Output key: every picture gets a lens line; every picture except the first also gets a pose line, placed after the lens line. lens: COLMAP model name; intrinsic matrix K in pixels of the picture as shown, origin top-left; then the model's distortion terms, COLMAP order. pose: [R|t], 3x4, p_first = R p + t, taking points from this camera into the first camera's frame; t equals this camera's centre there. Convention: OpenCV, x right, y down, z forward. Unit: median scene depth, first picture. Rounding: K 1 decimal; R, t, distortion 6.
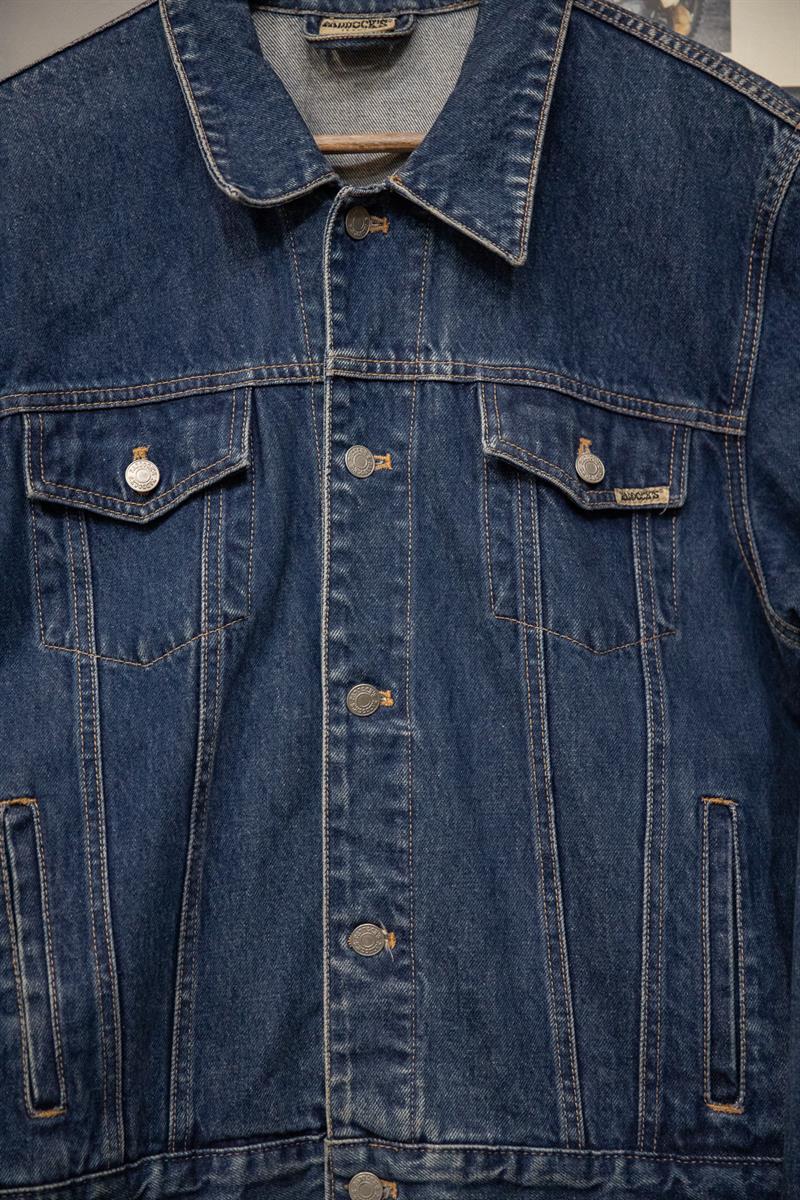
lens RADIAL K [[2165.3, 0, 394.9], [0, 2165.3, 595.5], [0, 0, 1]] dist [0.108244, 0.000000]
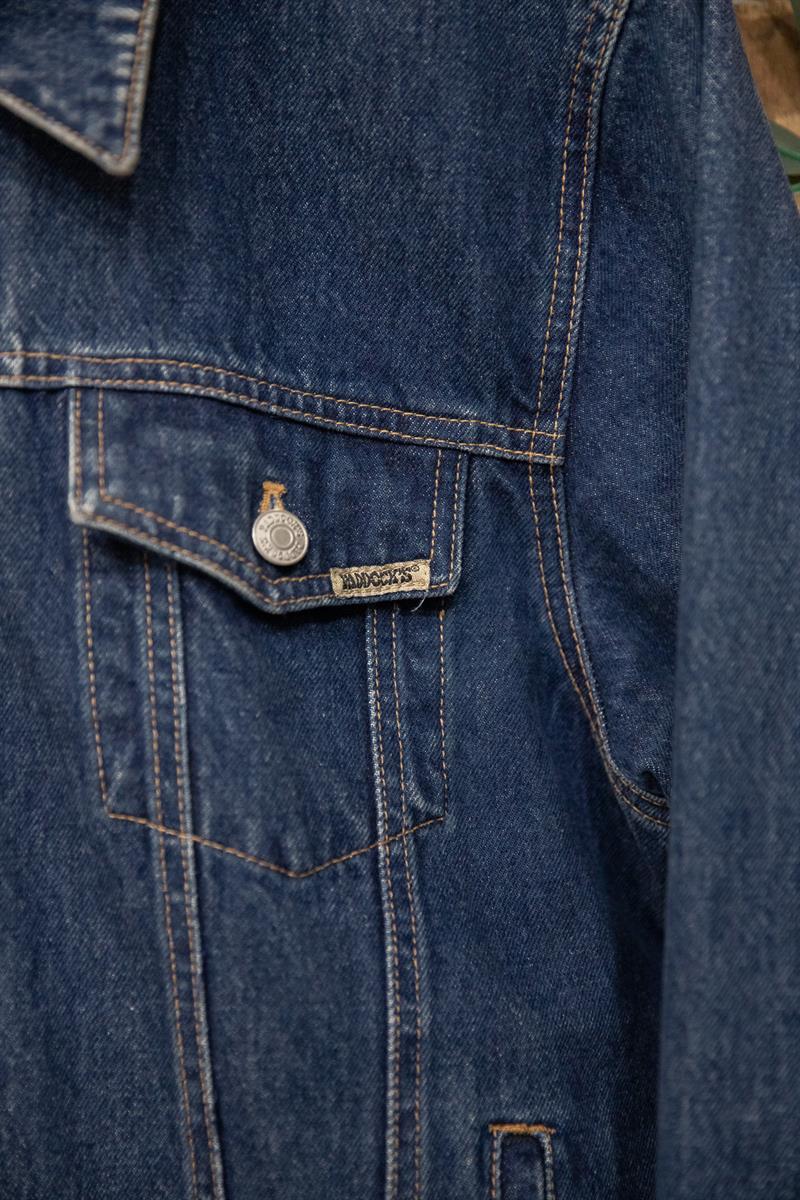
lens RADIAL K [[2165.3, 0, 406.8], [0, 2165.3, 604.9], [0, 0, 1]] dist [0.108244, 0.000000]
pose [[0.999387, -0.027102, 0.022152, 0.109200], [0.025884, 0.998232, 0.053509, -0.070033], [-0.023563, -0.052902, 0.998322, 0.439013]]
